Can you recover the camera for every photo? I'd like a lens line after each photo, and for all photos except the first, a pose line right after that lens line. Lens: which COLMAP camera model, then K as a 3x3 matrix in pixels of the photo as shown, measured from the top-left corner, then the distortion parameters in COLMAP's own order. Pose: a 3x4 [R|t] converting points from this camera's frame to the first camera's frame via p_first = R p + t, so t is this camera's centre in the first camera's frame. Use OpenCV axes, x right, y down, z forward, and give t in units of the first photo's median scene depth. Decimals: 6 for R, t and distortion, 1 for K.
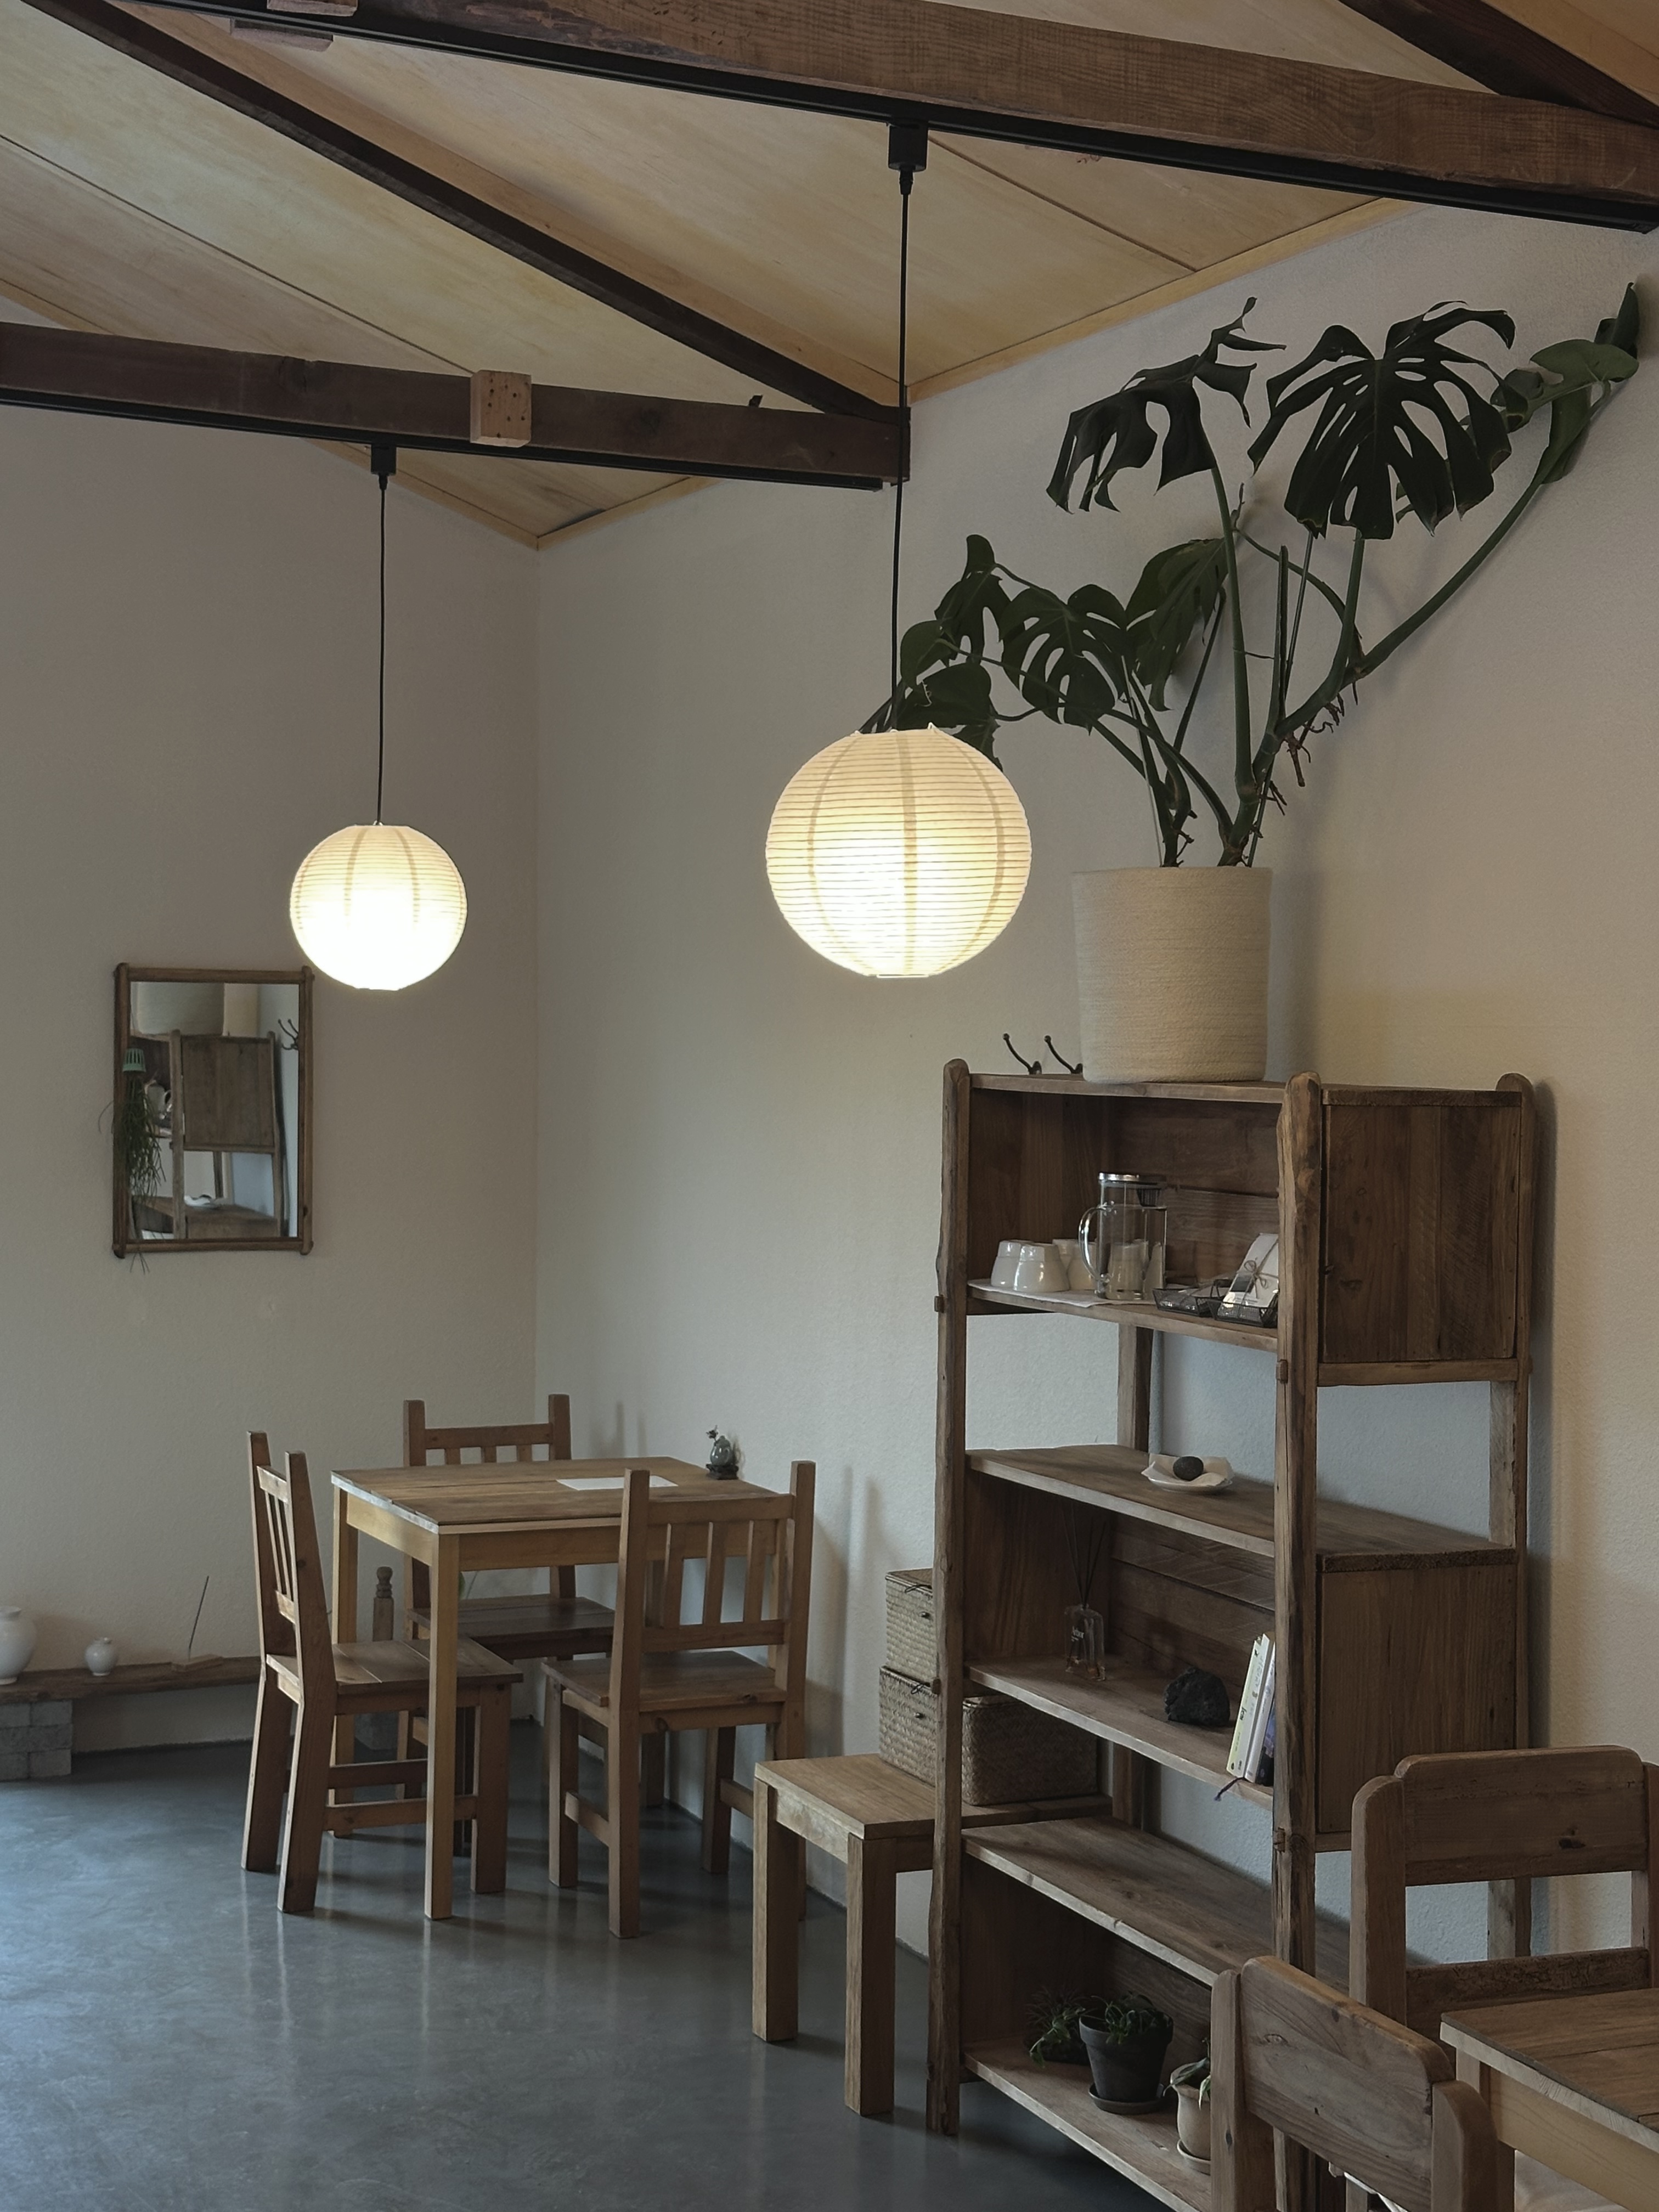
lens RADIAL K [[3003.8, 0, 829.5], [0, 3003.8, 1106.0], [0, 0, 1]] dist [-0.013625, -0.110810]
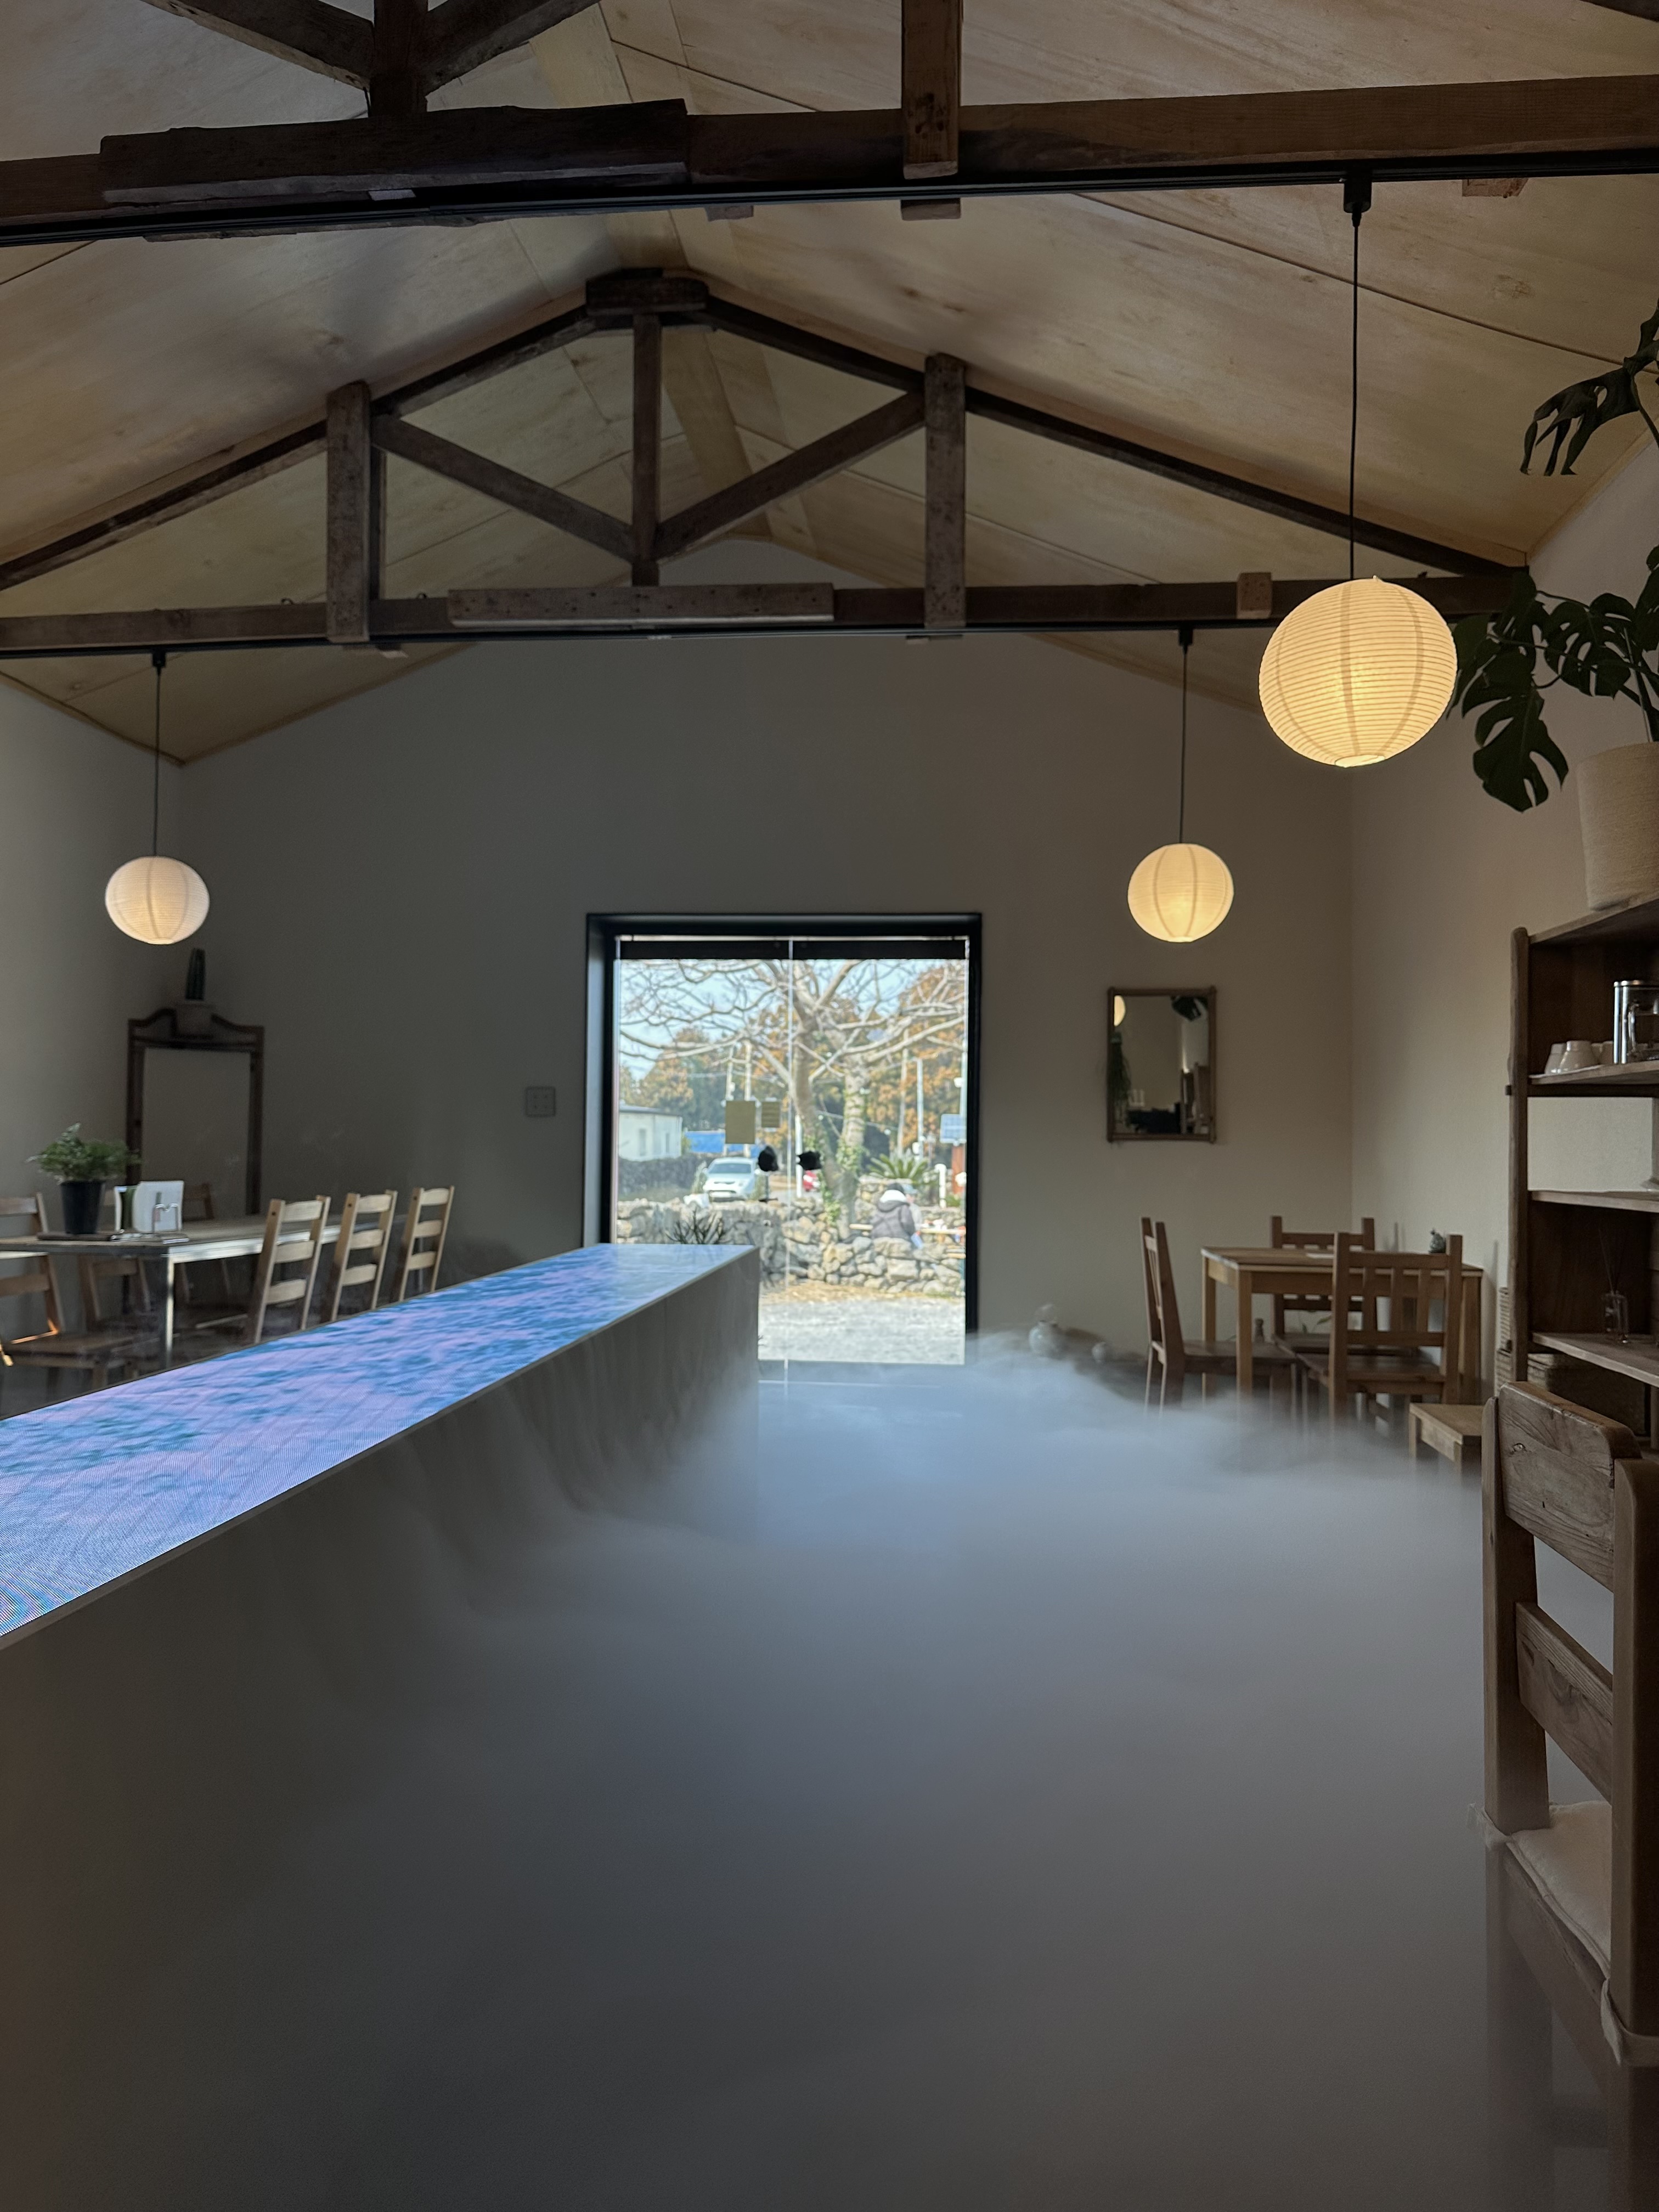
lens RADIAL K [[1471.5, 0, 829.5], [0, 1471.5, 1106.0], [0, 0, 1]] dist [0.009526, -0.038789]
pose [[0.869899, -0.007837, -0.493168, 0.104942], [-0.012670, 0.999189, -0.038227, 0.107337], [0.493068, 0.039502, 0.869094, 0.188857]]
